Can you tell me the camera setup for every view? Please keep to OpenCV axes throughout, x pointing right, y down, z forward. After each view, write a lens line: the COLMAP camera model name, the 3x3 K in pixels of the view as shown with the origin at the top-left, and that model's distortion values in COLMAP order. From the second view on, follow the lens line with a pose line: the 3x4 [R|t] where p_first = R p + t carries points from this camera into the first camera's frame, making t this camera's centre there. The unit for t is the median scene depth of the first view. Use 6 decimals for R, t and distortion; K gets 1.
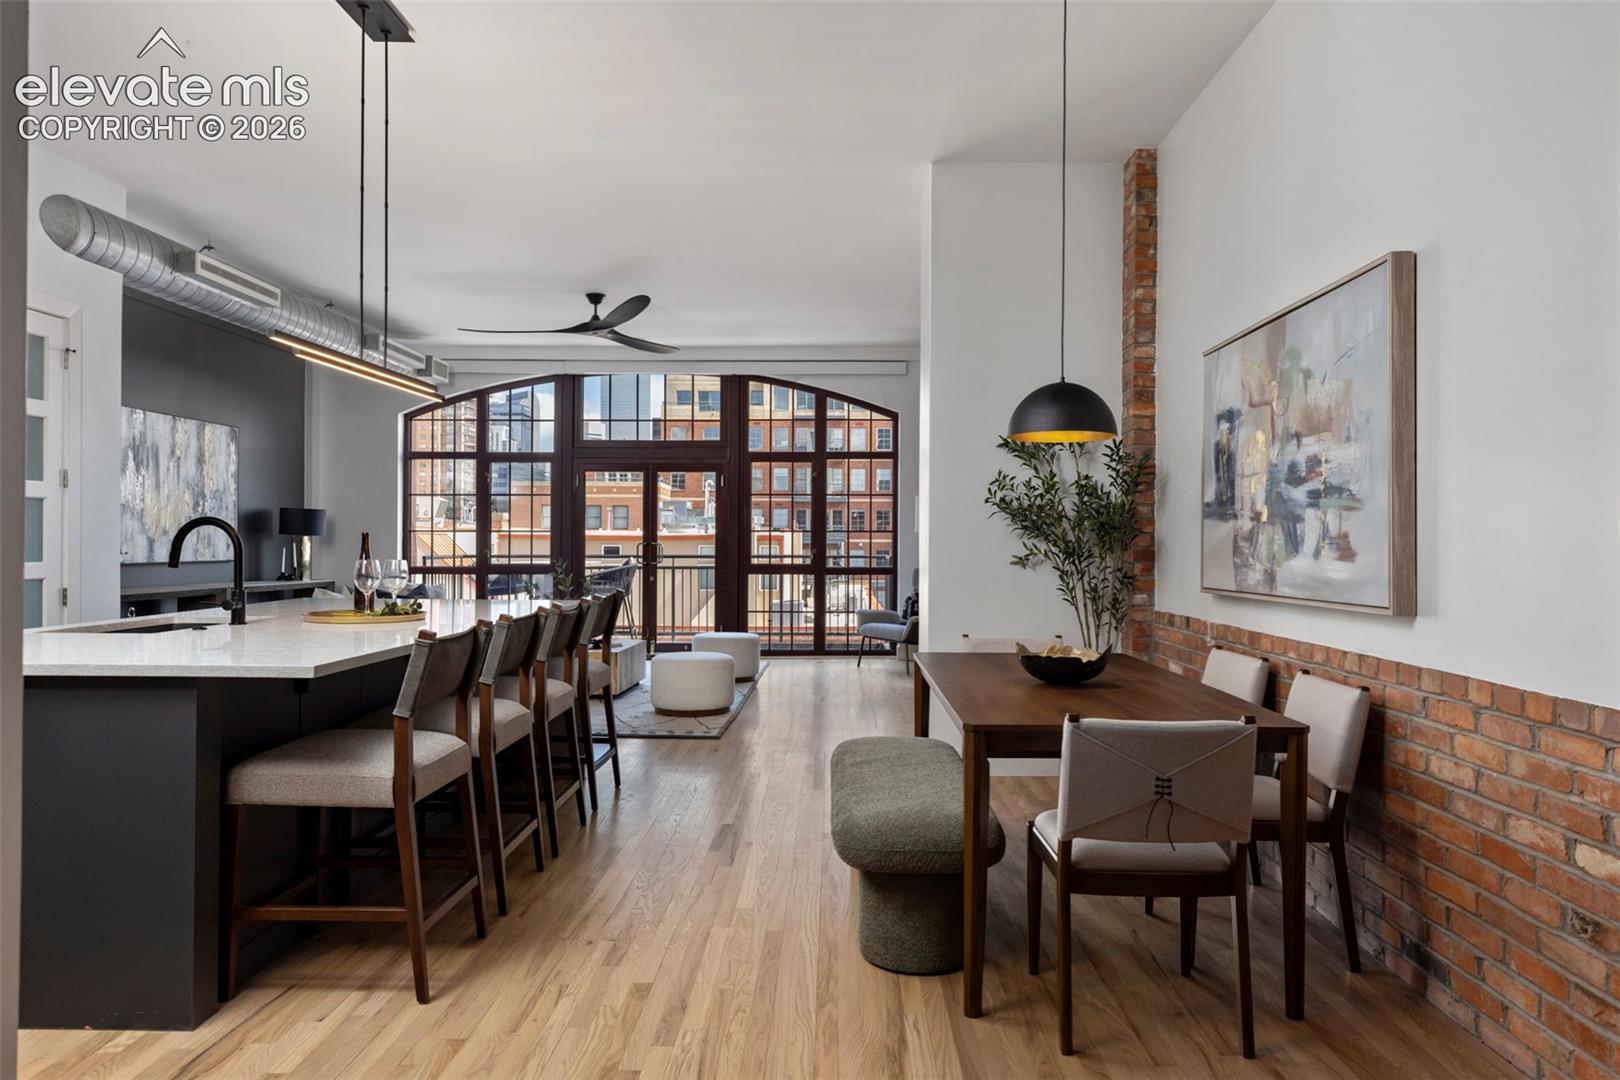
lens RADIAL K [[1009.8, 0, 821.1], [0, 1009.8, 538.8], [0, 0, 1]] dist [-0.006159, -0.001369]
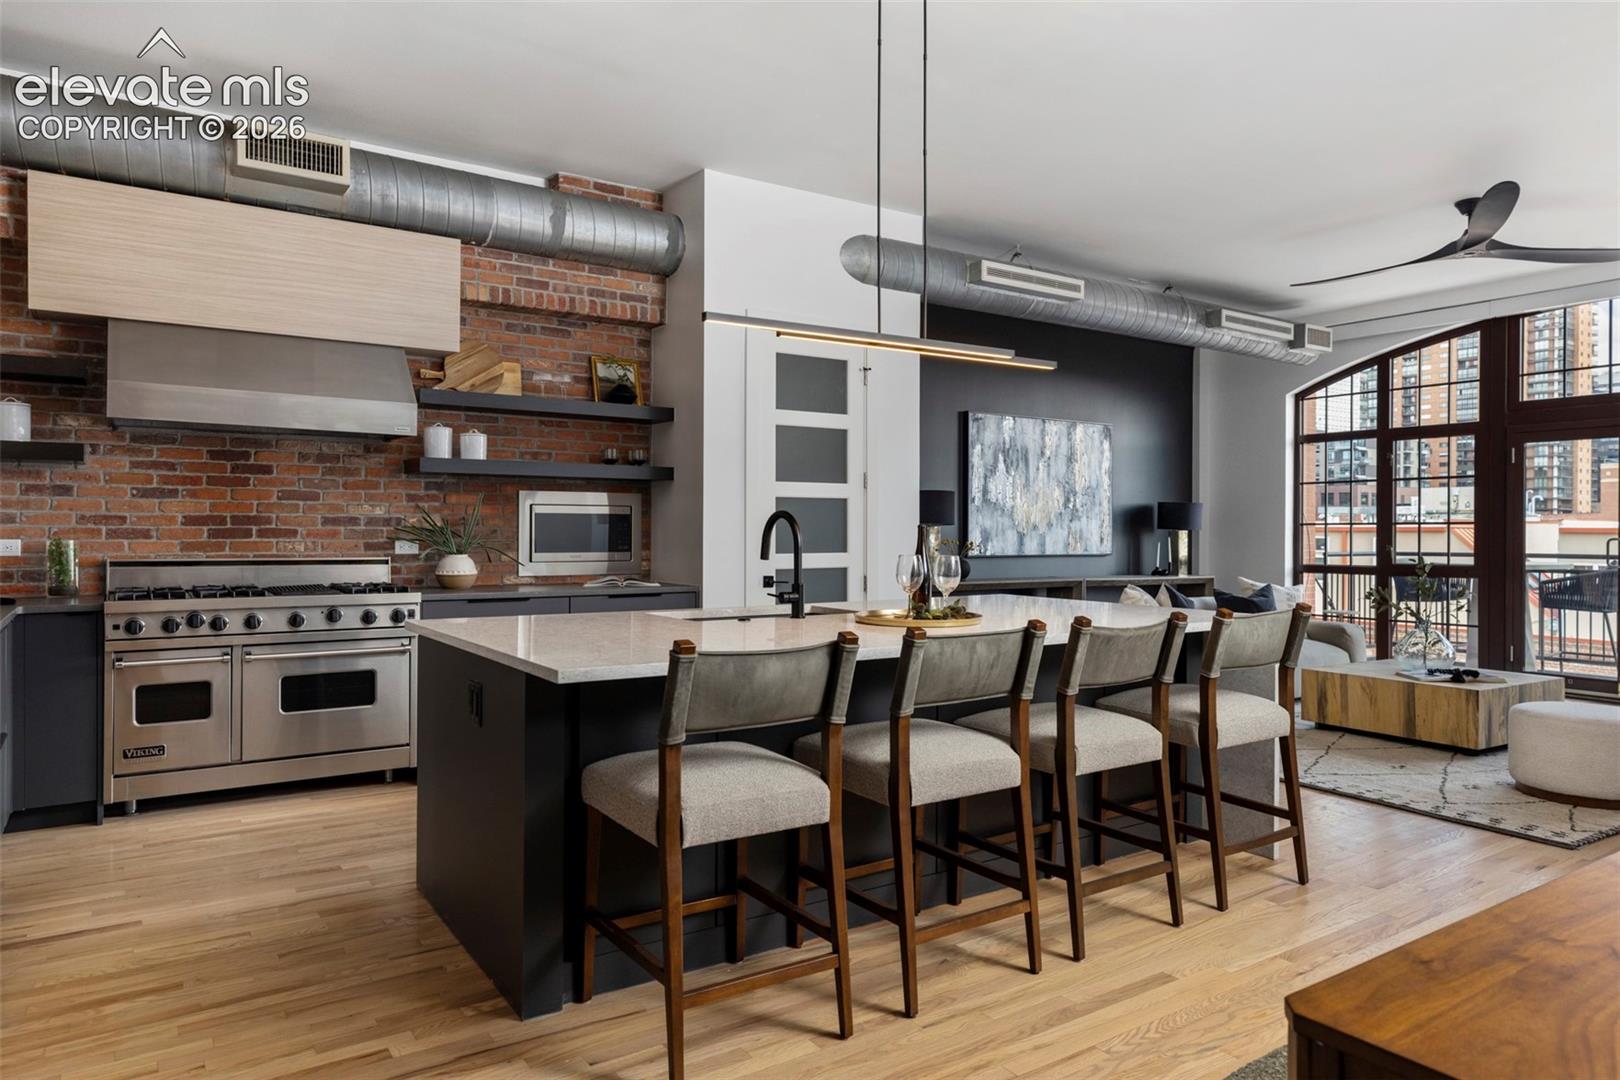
lens RADIAL K [[1009.8, 0, 806.8], [0, 1009.8, 534.8], [0, 0, 1]] dist [-0.006159, -0.001369]
pose [[0.574885, -0.000831, -0.818234, 0.089601], [0.001723, 0.999998, 0.000195, 0.000887], [0.818232, -0.001521, 0.574886, 0.161990]]
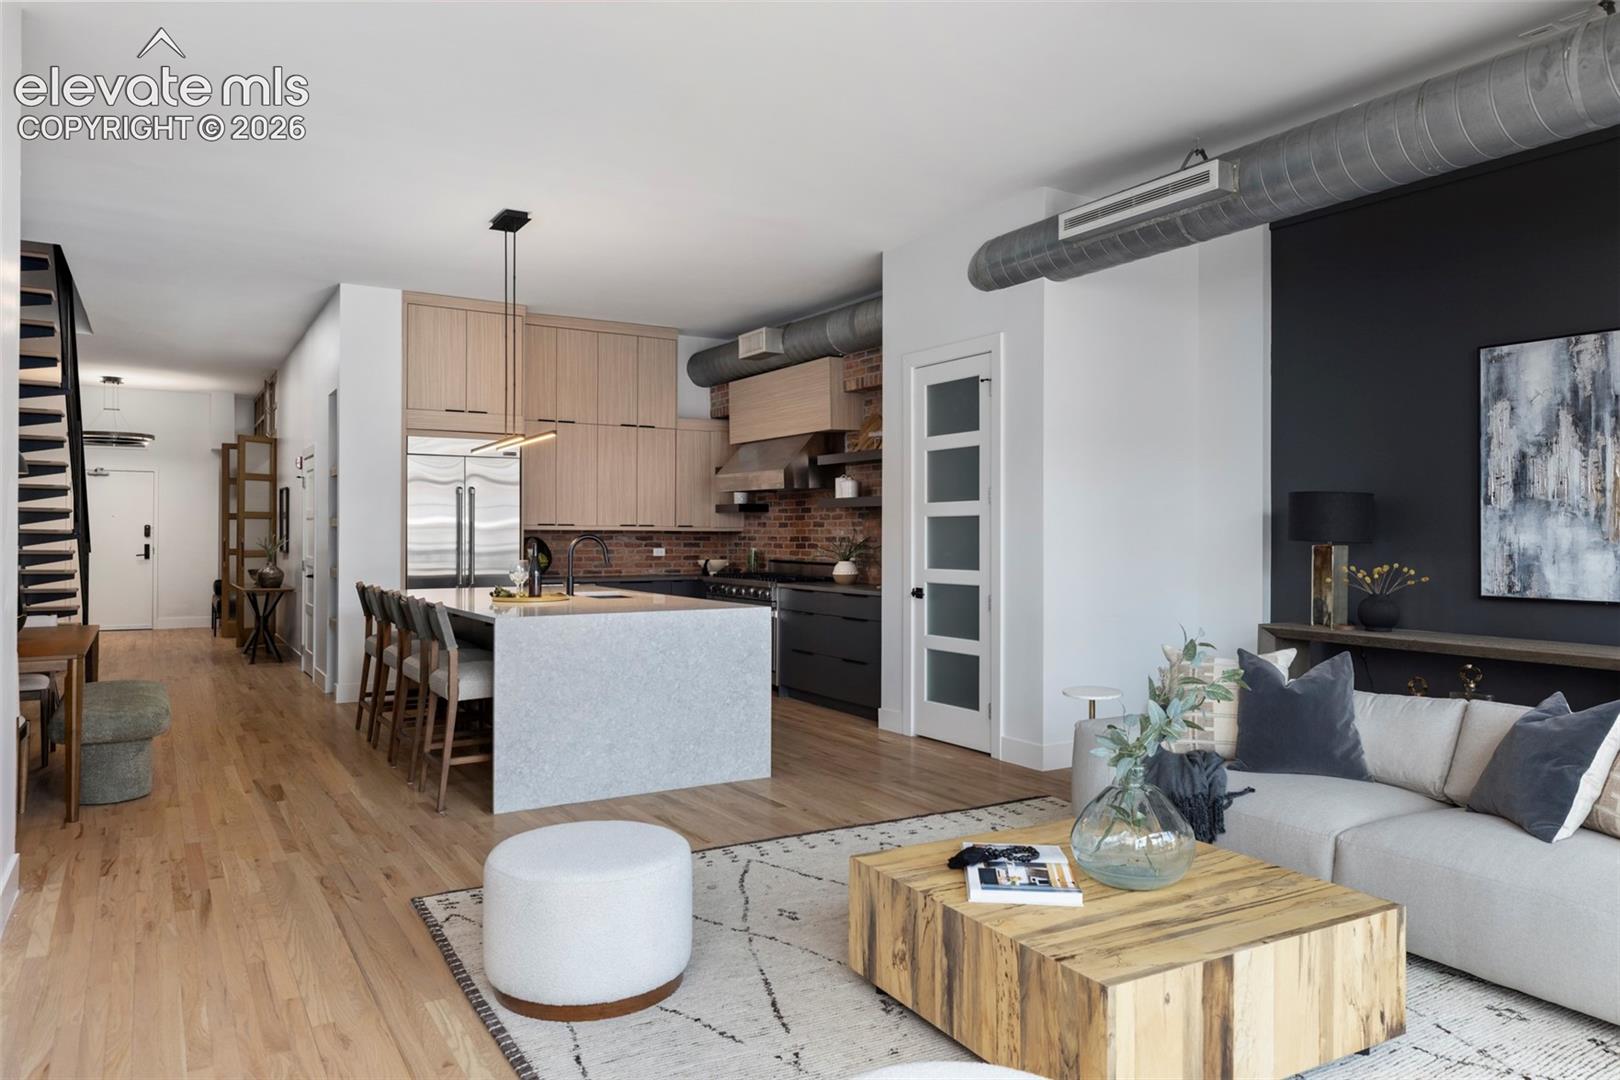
lens RADIAL K [[1009.8, 0, 792.6], [0, 1009.8, 534.5], [0, 0, 1]] dist [-0.006159, -0.001369]
pose [[-0.831275, -0.010511, -0.555763, 0.024352], [-0.008139, 0.999944, -0.006738, -0.005080], [0.555802, -0.001078, -0.831314, 1.050488]]
